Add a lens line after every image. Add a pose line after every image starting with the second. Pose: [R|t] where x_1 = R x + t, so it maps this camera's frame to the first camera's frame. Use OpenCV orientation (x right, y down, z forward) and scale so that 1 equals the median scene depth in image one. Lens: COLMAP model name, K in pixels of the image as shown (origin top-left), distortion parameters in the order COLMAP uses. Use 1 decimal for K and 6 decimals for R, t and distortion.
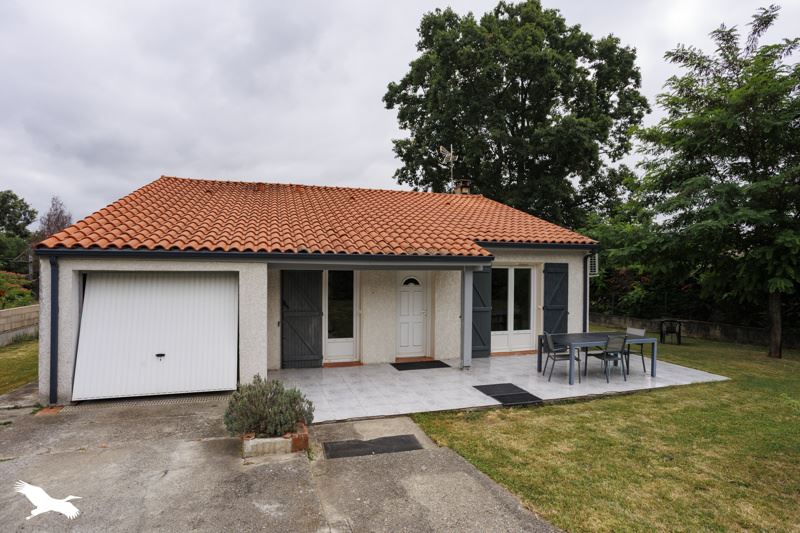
lens RADIAL K [[437.8, 0, 400.1], [0, 437.8, 270.4], [0, 0, 1]] dist [-0.010066, -0.000329]
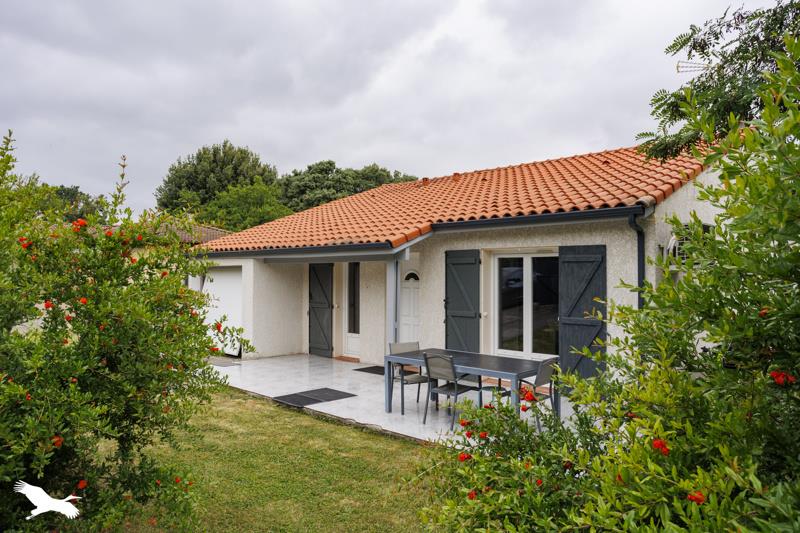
lens RADIAL K [[578.3, 0, 399.8], [0, 578.3, 266.6], [0, 0, 1]] dist [0.006124, 0.000411]
pose [[0.462388, -0.016868, -0.886517, 0.935628], [-0.000399, 0.999815, -0.019232, 0.026273], [0.886677, 0.009246, 0.462296, 0.435337]]
